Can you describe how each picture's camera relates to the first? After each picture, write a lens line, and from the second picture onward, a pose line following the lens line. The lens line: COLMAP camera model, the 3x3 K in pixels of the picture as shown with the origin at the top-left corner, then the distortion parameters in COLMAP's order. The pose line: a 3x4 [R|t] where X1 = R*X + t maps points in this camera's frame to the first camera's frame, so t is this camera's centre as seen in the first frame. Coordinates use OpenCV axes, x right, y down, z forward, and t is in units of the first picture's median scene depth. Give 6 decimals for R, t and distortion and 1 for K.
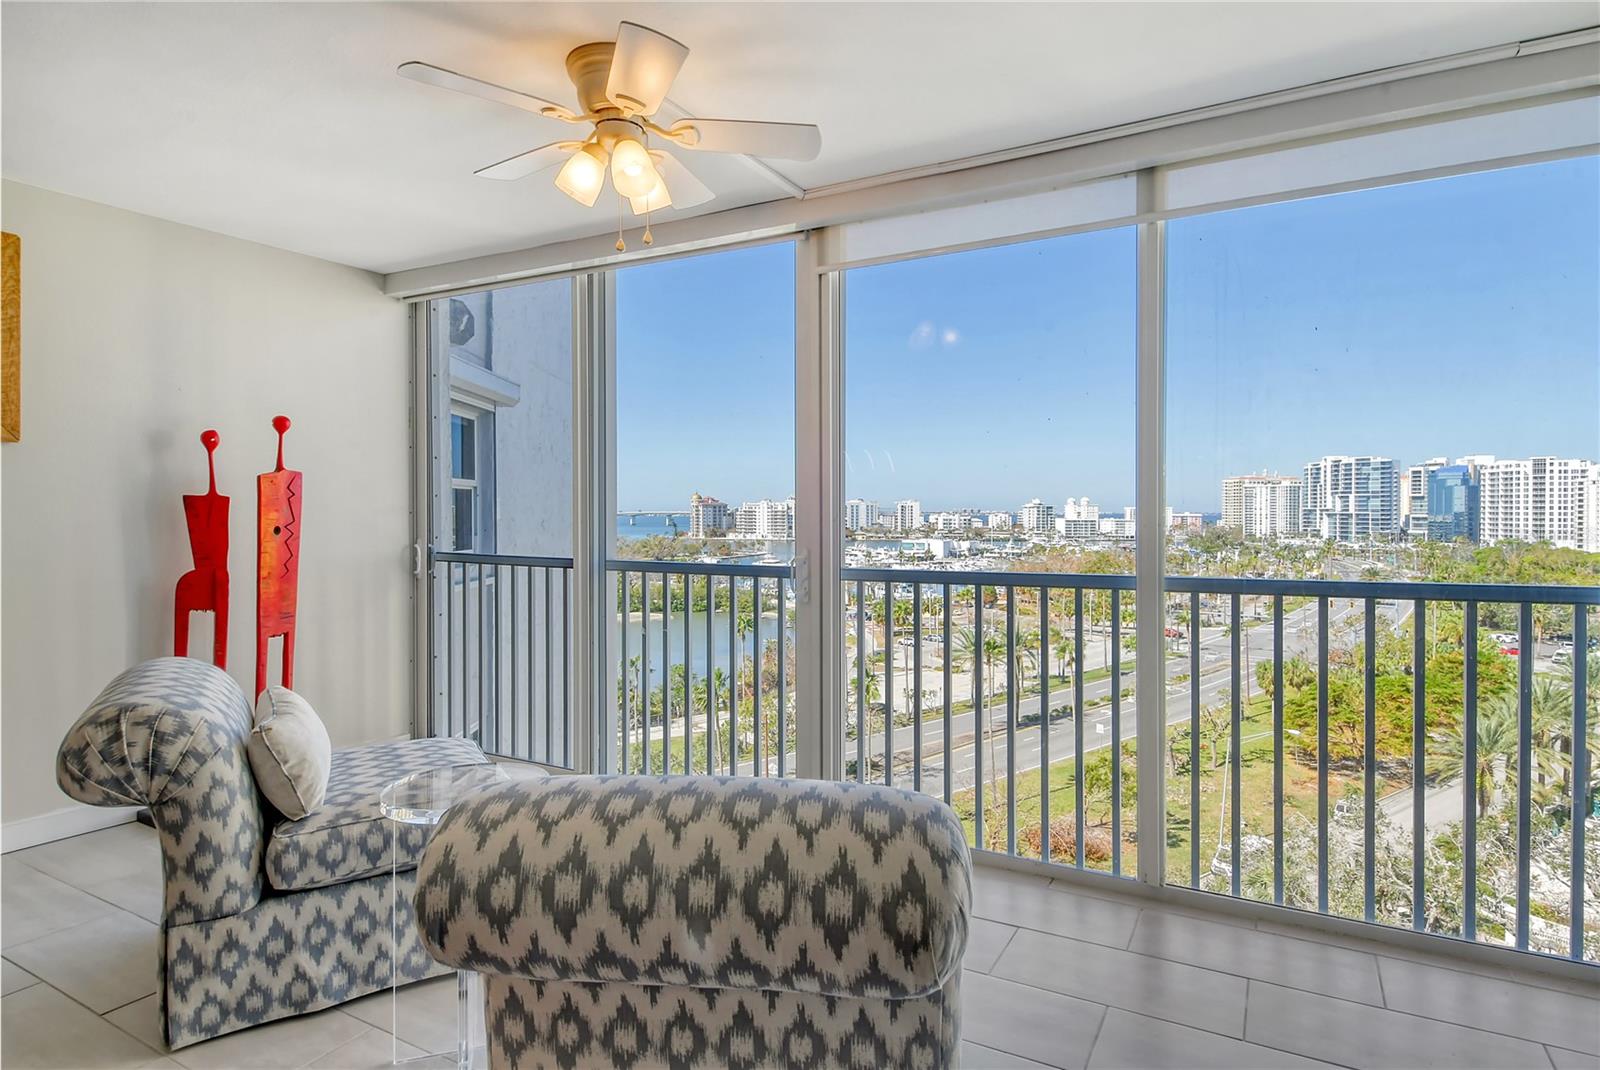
lens RADIAL K [[852.5, 0, 825.2], [0, 852.5, 516.0], [0, 0, 1]] dist [0.031409, -0.026707]
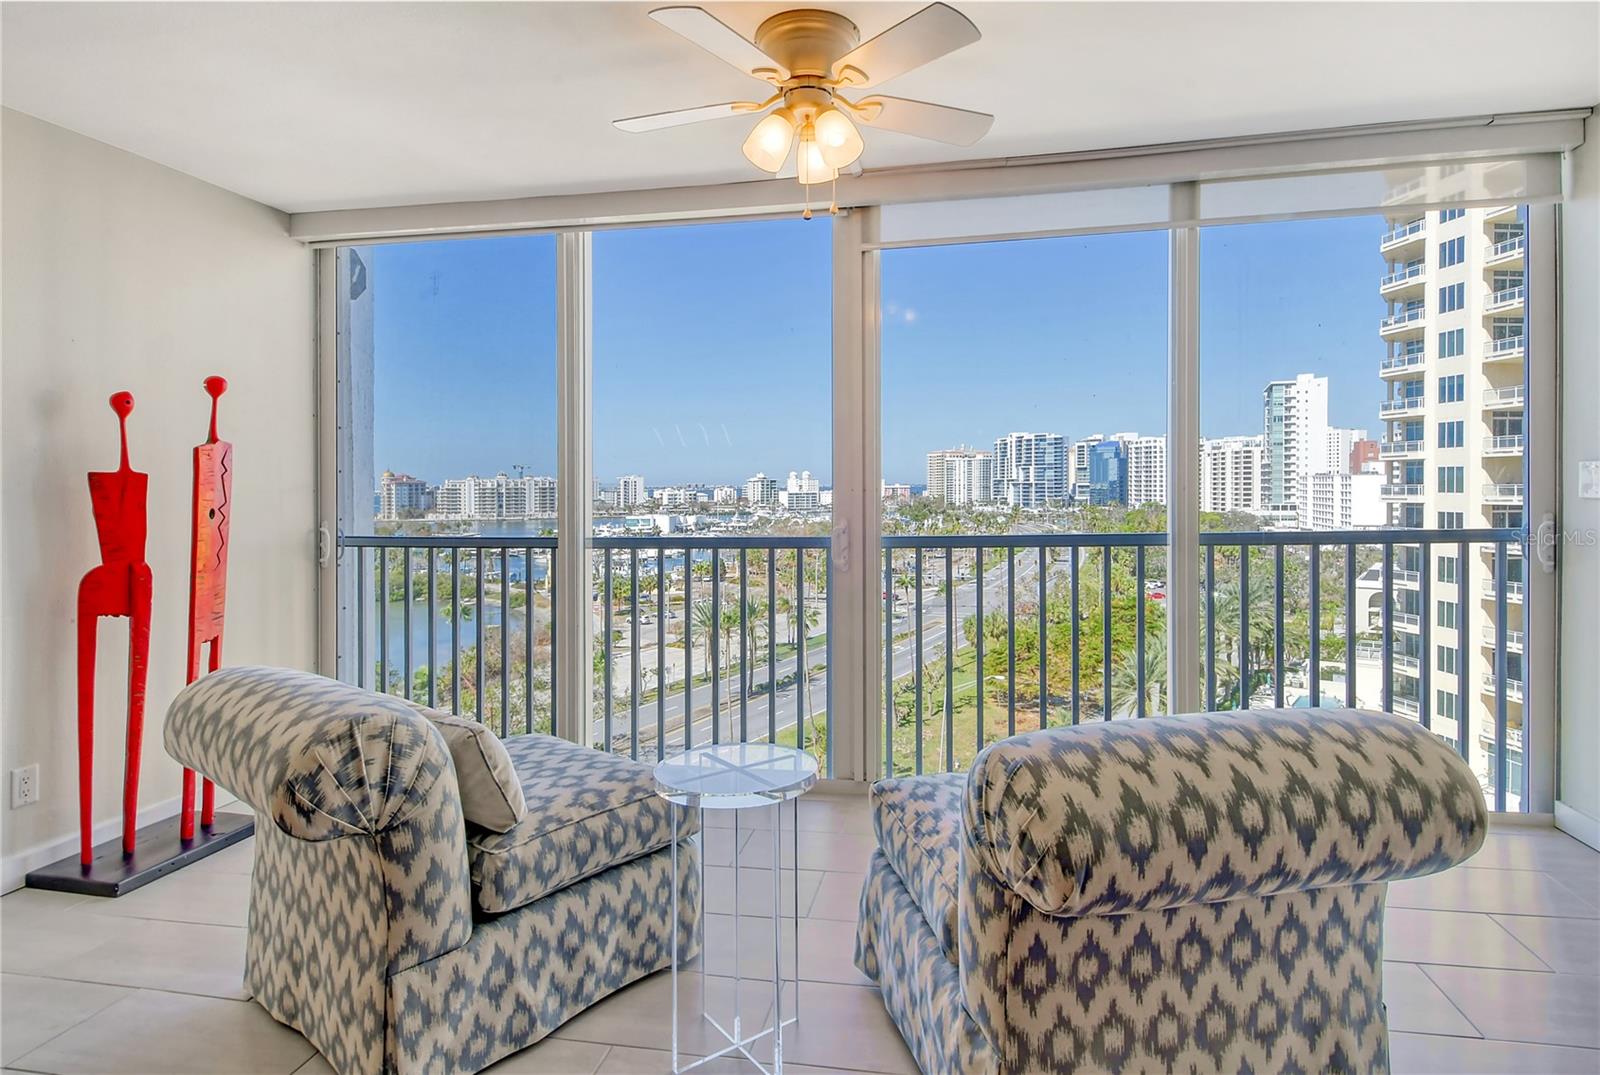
lens RADIAL K [[857.2, 0, 804.4], [0, 857.2, 487.2], [0, 0, 1]] dist [0.008888, -0.000804]
pose [[0.953477, -0.014791, 0.301102, -0.348141], [0.016165, 0.999867, -0.002073, 0.002199], [-0.301031, 0.006844, 0.953590, 0.033974]]
